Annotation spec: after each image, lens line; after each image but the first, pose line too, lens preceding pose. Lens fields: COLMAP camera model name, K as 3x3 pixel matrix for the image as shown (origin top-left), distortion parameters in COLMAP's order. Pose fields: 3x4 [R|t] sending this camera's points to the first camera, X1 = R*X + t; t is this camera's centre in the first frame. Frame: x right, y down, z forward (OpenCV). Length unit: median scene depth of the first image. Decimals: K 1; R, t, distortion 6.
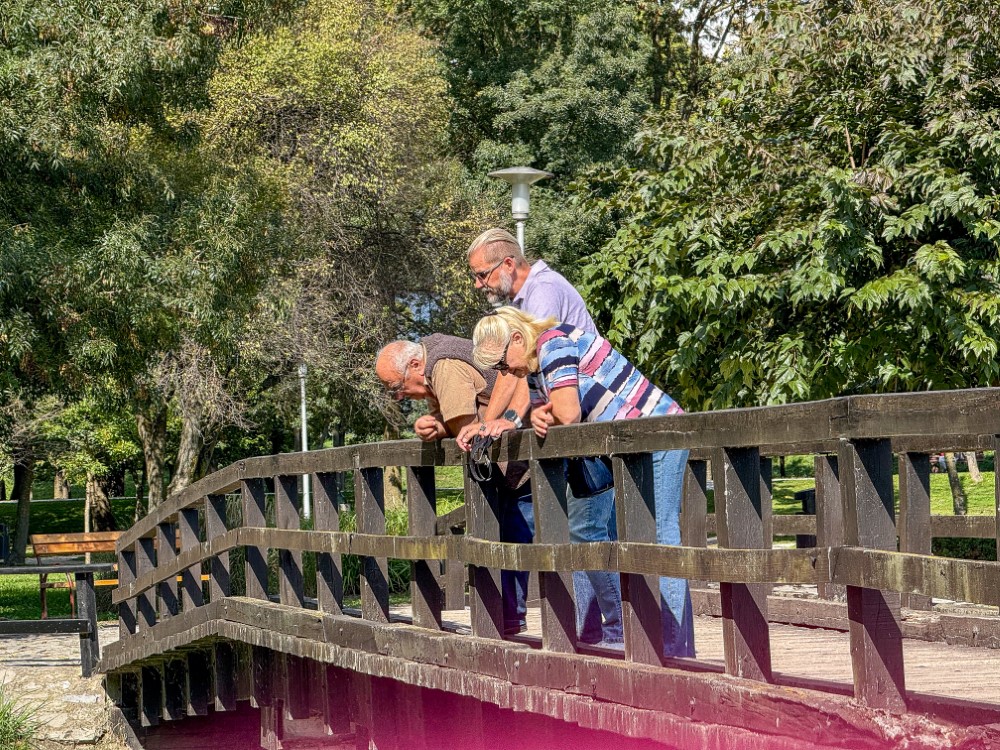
lens RADIAL K [[3535.5, 0, 500.2], [0, 3535.5, 375.9], [0, 0, 1]] dist [0.210934, 0.000000]
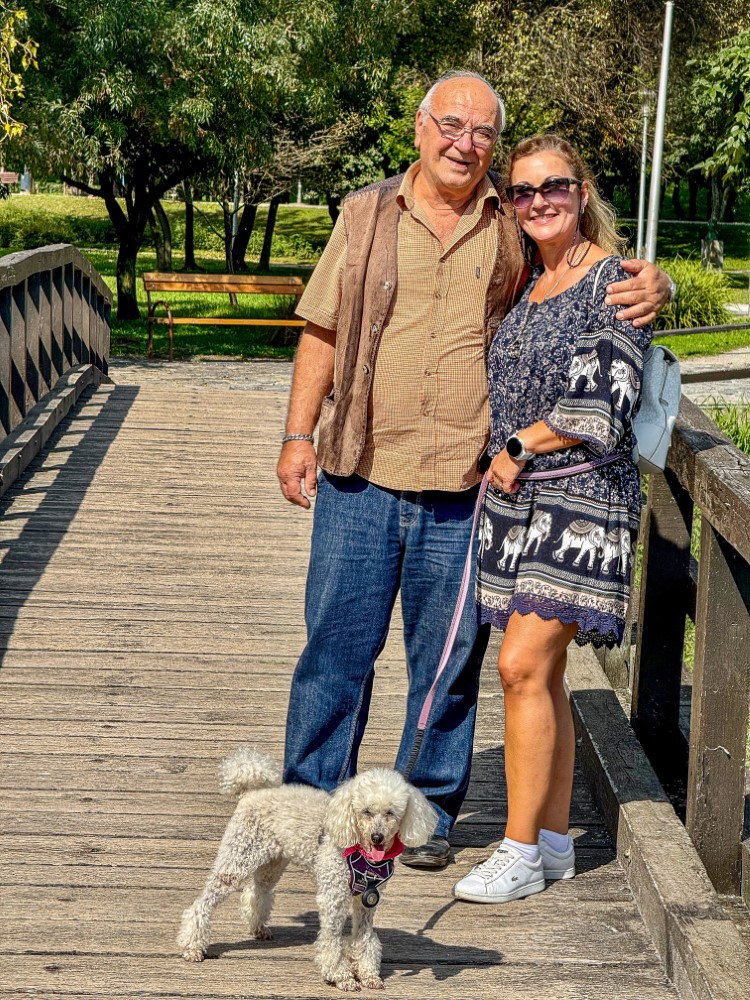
lens RADIAL K [[3535.5, 0, 374.4], [0, 3535.5, 497.7], [0, 0, 1]] dist [0.210934, 0.000000]
pose [[0.980659, 0.083804, -0.176878, 0.131534], [-0.062841, 0.990666, 0.120966, -0.022157], [0.185364, -0.107512, 0.976771, -0.057609]]
